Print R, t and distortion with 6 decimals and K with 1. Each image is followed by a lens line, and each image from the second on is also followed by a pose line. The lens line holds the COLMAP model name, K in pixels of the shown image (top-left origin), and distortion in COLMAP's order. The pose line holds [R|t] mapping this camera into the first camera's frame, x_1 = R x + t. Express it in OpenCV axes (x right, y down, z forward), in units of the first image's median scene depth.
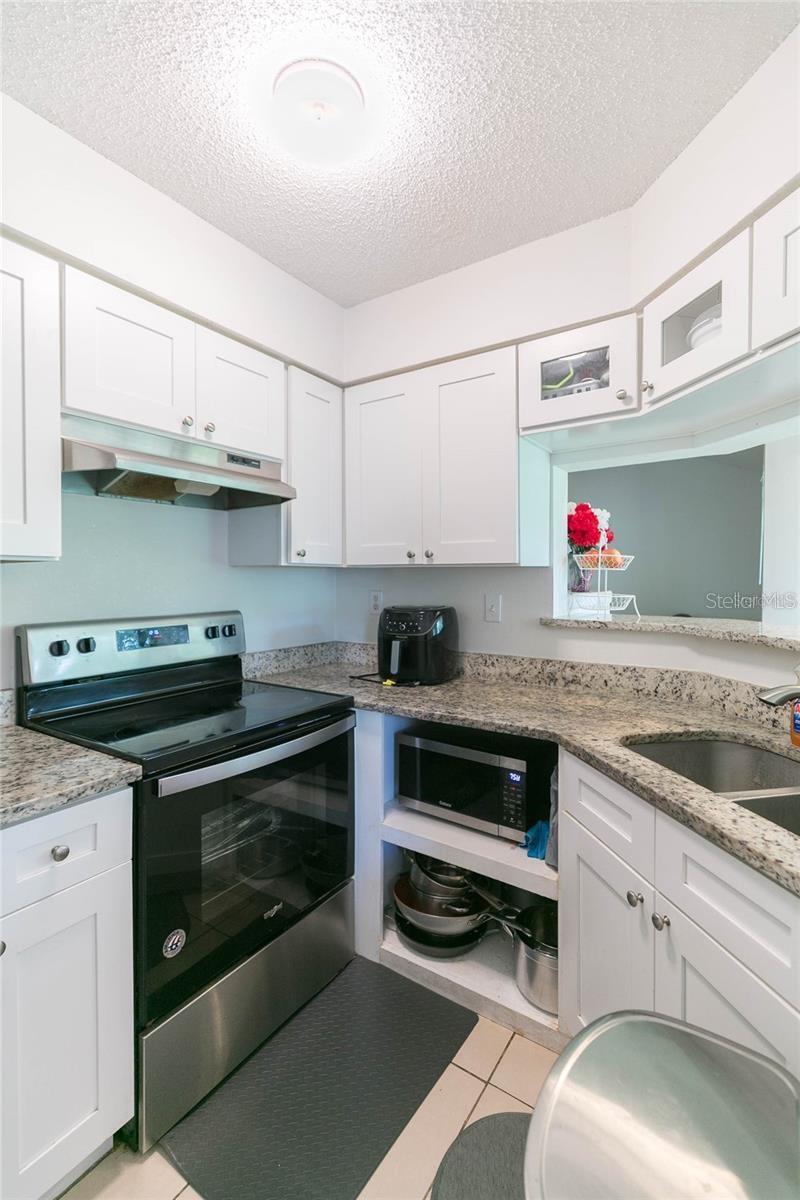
lens RADIAL K [[544.6, 0, 381.0], [0, 544.6, 585.4], [0, 0, 1]] dist [0.000147, -0.000858]
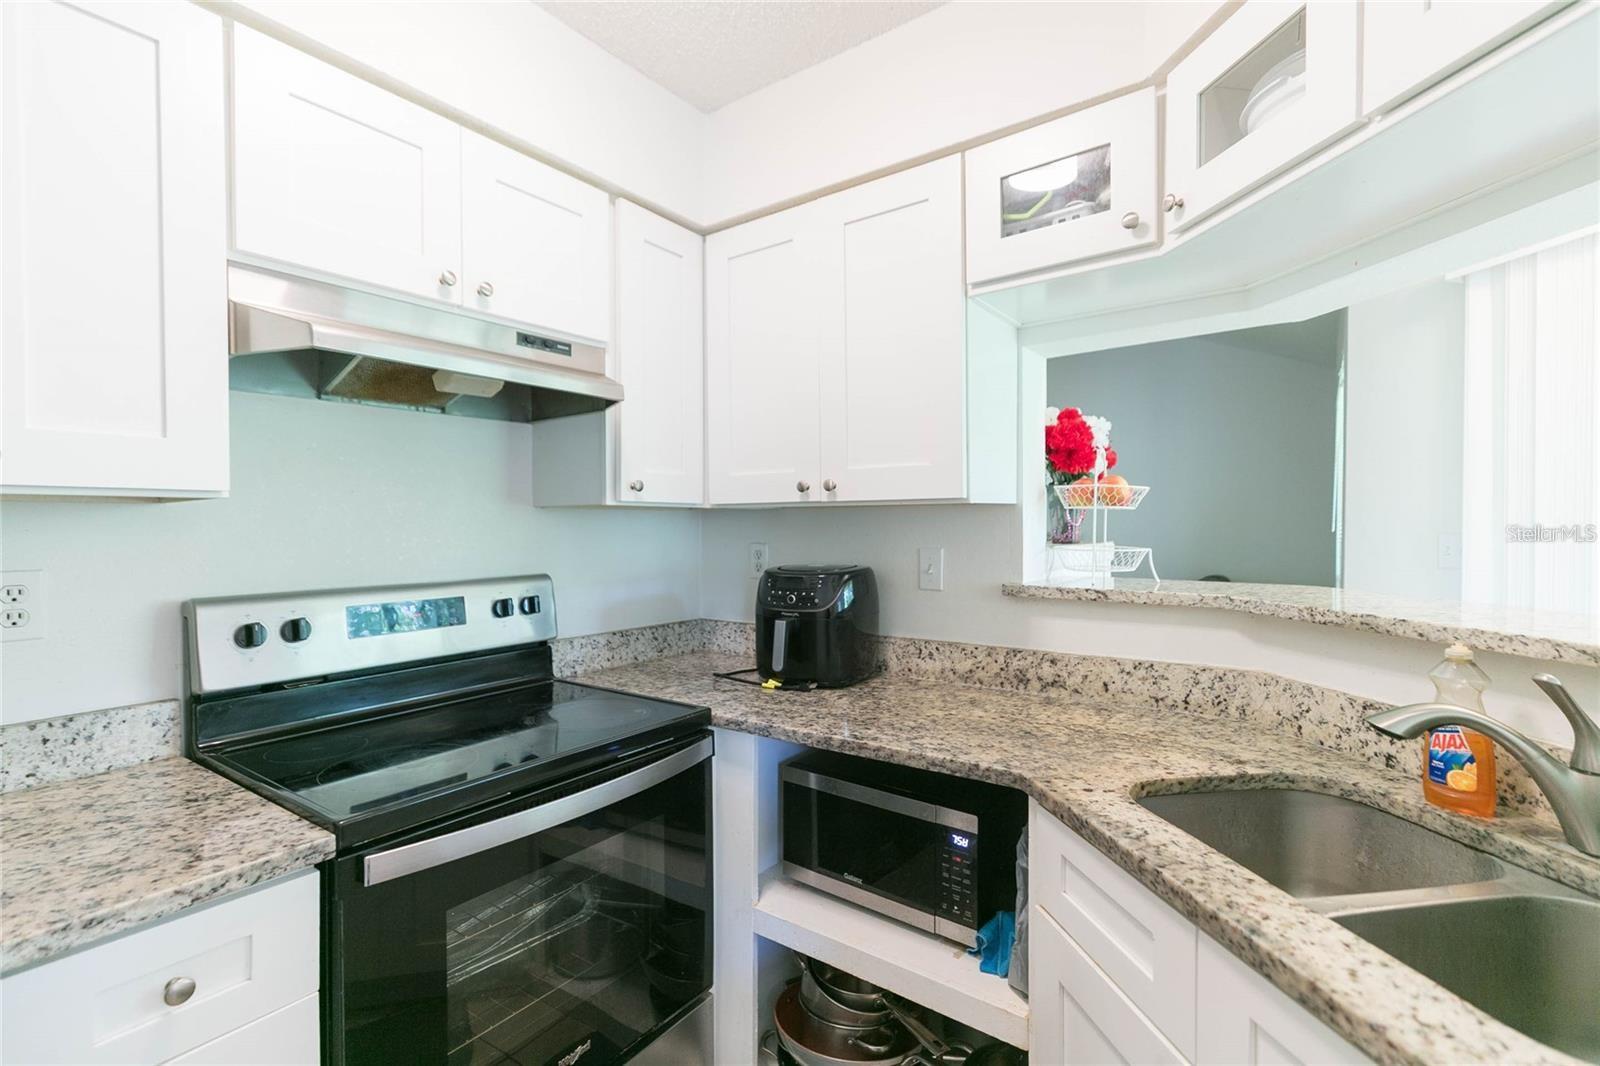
lens RADIAL K [[726.2, 0, 799.0], [0, 726.2, 540.0], [0, 0, 1]] dist [0.000147, -0.000858]
pose [[0.999975, -0.004907, -0.005099, 0.062603], [0.004931, 0.999977, 0.004638, 0.002801], [0.005076, -0.004663, 0.999976, 0.158005]]
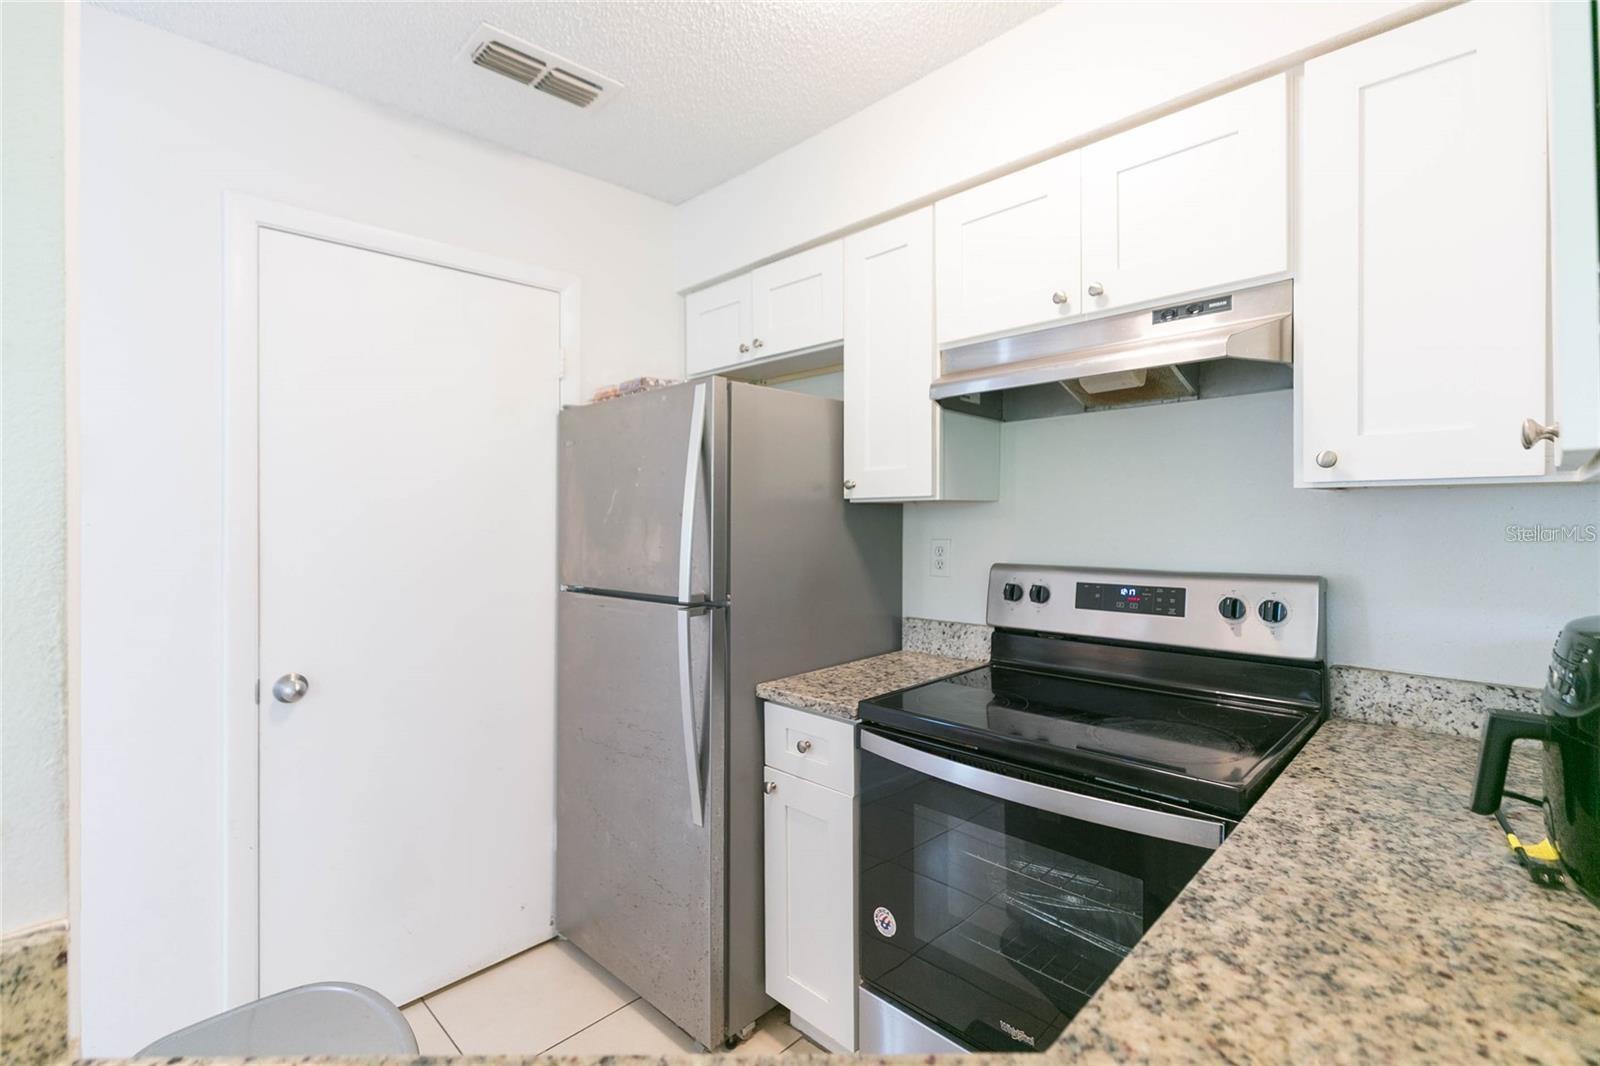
lens RADIAL K [[726.2, 0, 802.6], [0, 726.2, 510.4], [0, 0, 1]] dist [0.000147, -0.000858]
pose [[-0.171504, -0.000177, -0.985183, 0.644600], [-0.002717, 0.999996, 0.000294, -0.020117], [0.985180, 0.002728, -0.171503, 0.831767]]
